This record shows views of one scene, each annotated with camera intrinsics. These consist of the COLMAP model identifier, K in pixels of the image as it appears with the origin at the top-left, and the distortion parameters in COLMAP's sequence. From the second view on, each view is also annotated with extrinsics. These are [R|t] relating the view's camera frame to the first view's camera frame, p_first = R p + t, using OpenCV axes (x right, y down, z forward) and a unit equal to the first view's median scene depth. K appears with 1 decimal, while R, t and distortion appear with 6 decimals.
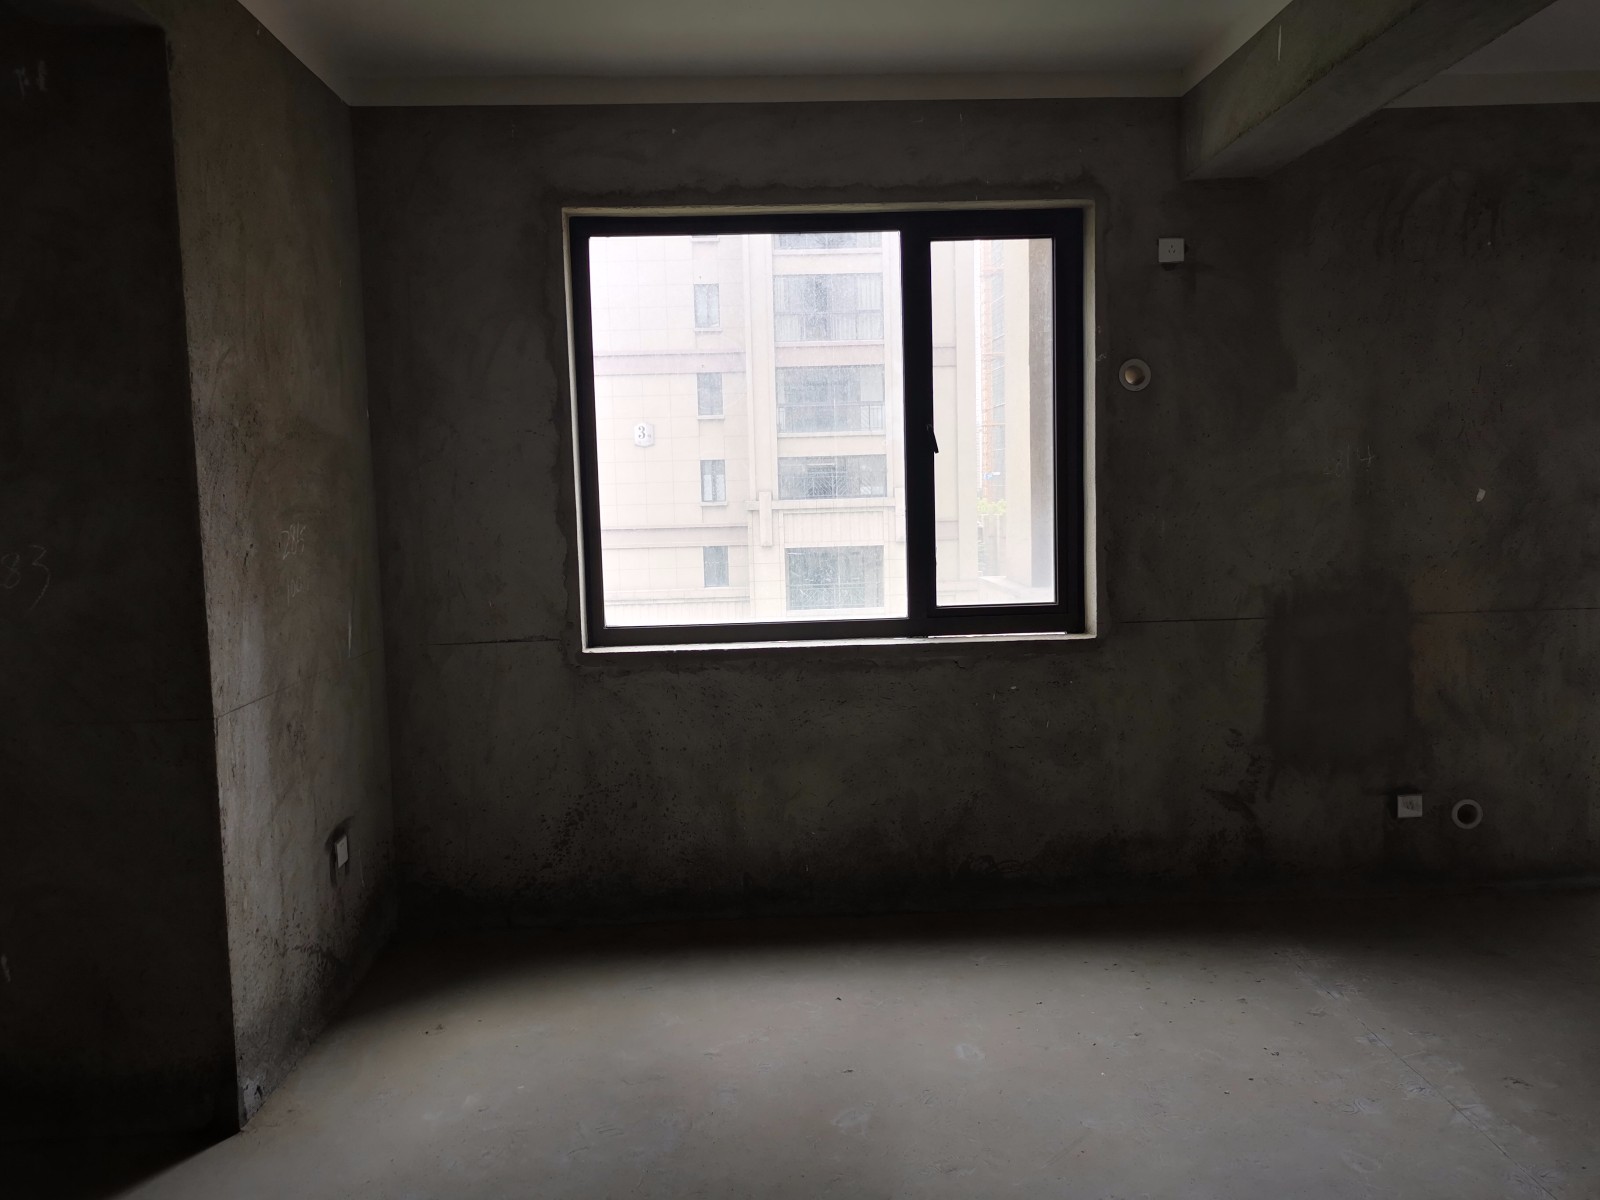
lens RADIAL K [[1207.6, 0, 800.0], [0, 1207.6, 600.0], [0, 0, 1]] dist [0.030896, -0.028566]
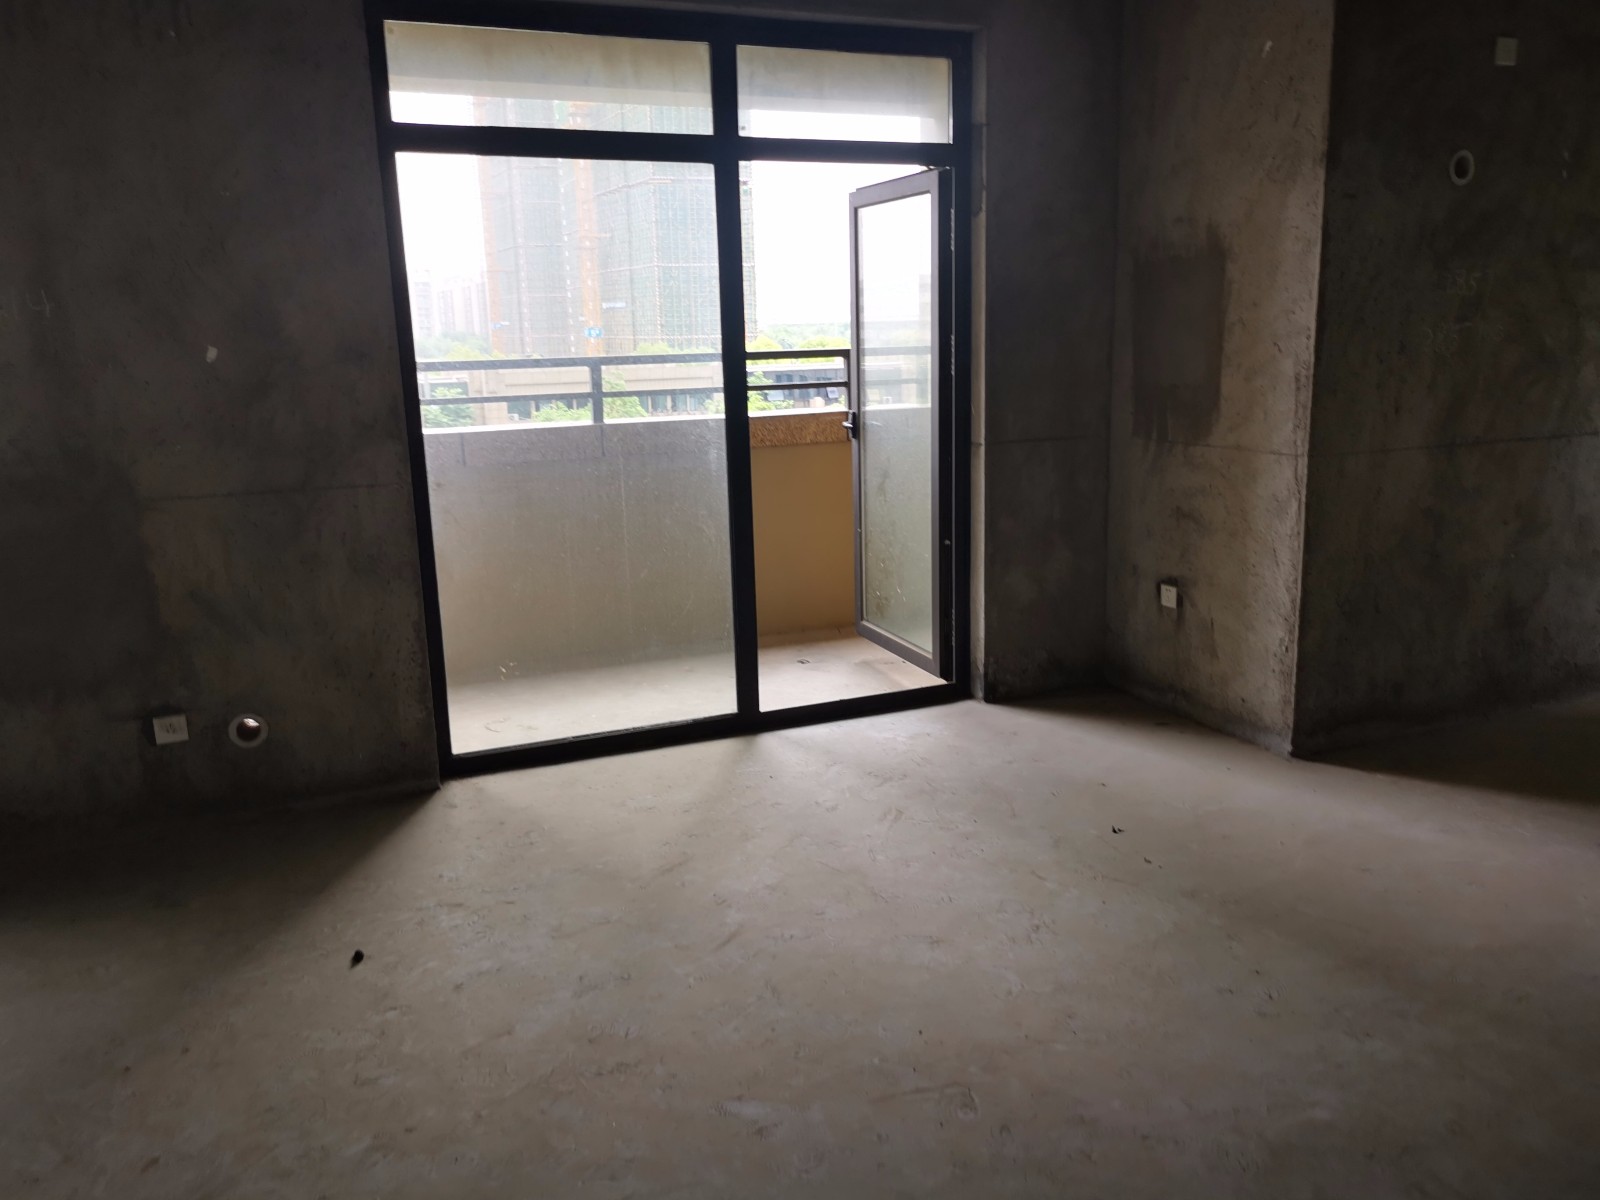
lens RADIAL K [[1238.3, 0, 800.0], [0, 1238.3, 600.0], [0, 0, 1]] dist [0.015291, -0.000899]
pose [[0.931966, -0.072975, 0.355126, 0.624361], [0.031567, 0.992146, 0.121035, -0.009998], [-0.361169, -0.101590, 0.926950, 0.055302]]
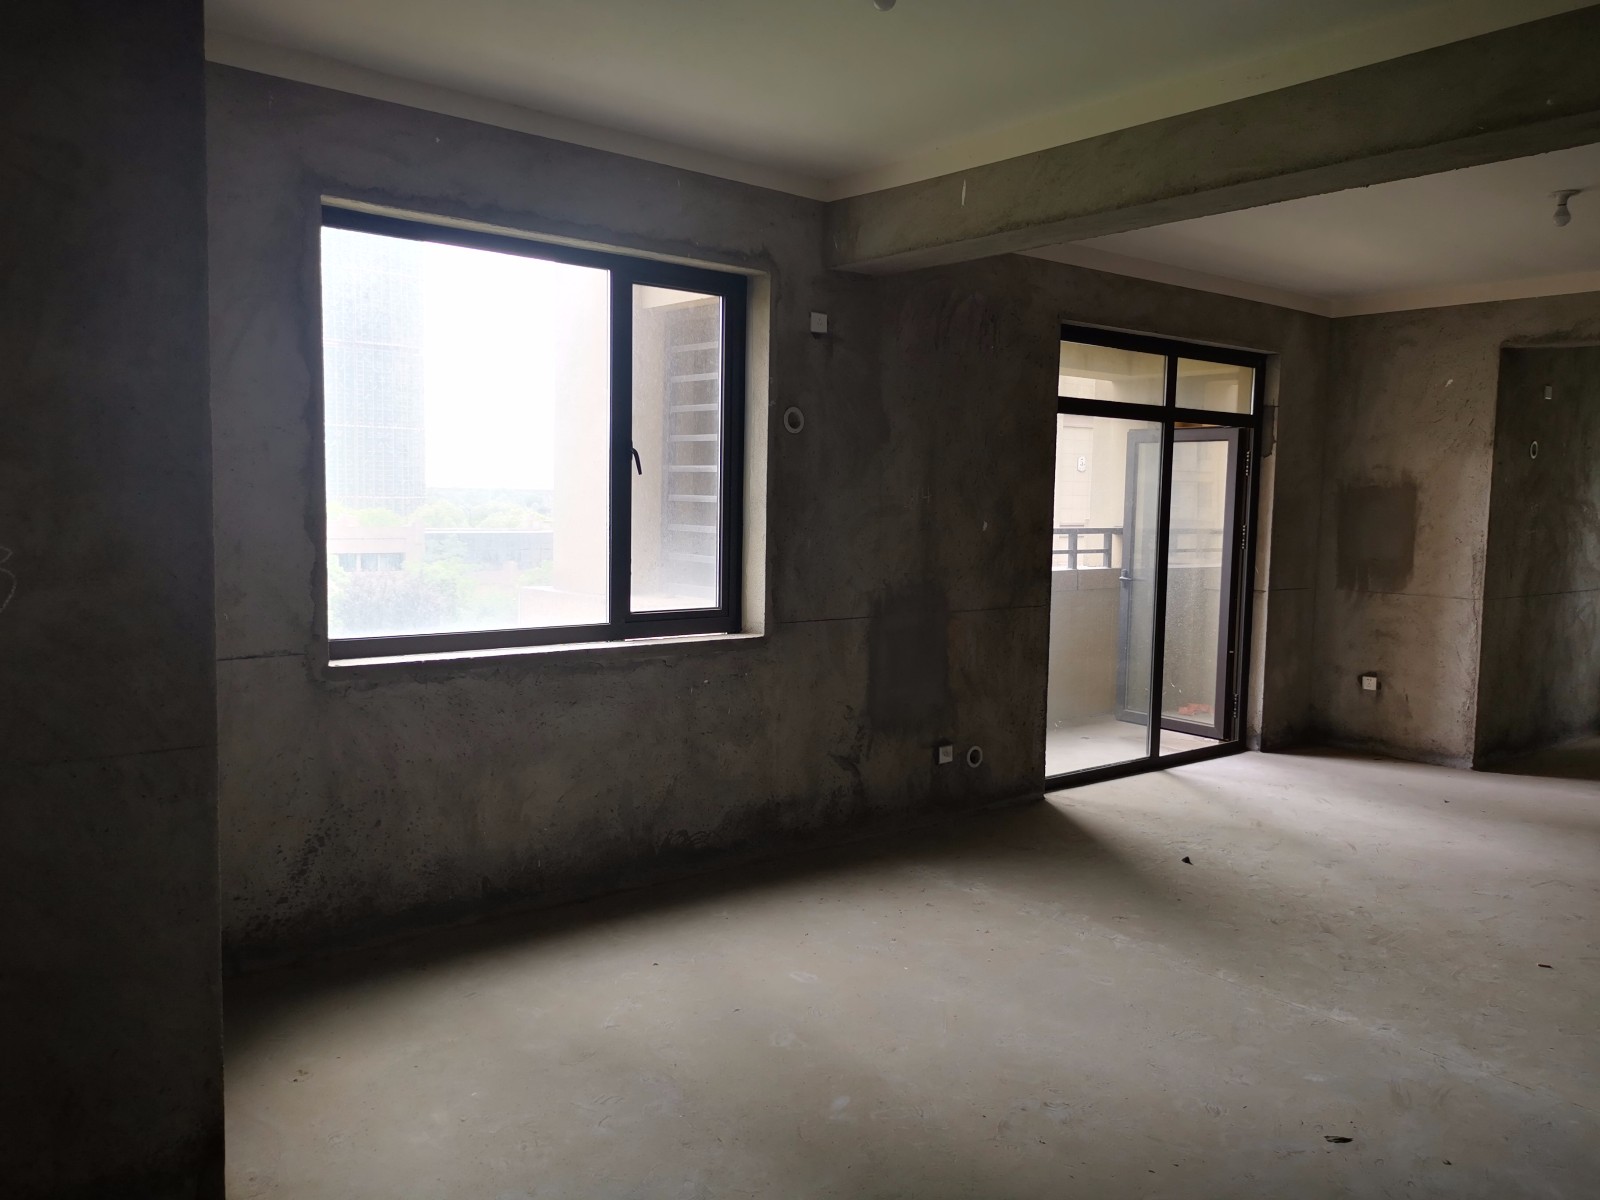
lens RADIAL K [[1207.6, 0, 800.0], [0, 1207.6, 600.0], [0, 0, 1]] dist [0.030896, -0.028566]
pose [[0.798783, -0.009755, 0.601540, -0.444536], [0.015880, 0.999862, -0.004873, 0.001939], [-0.601409, 0.013445, 0.798828, 0.023569]]
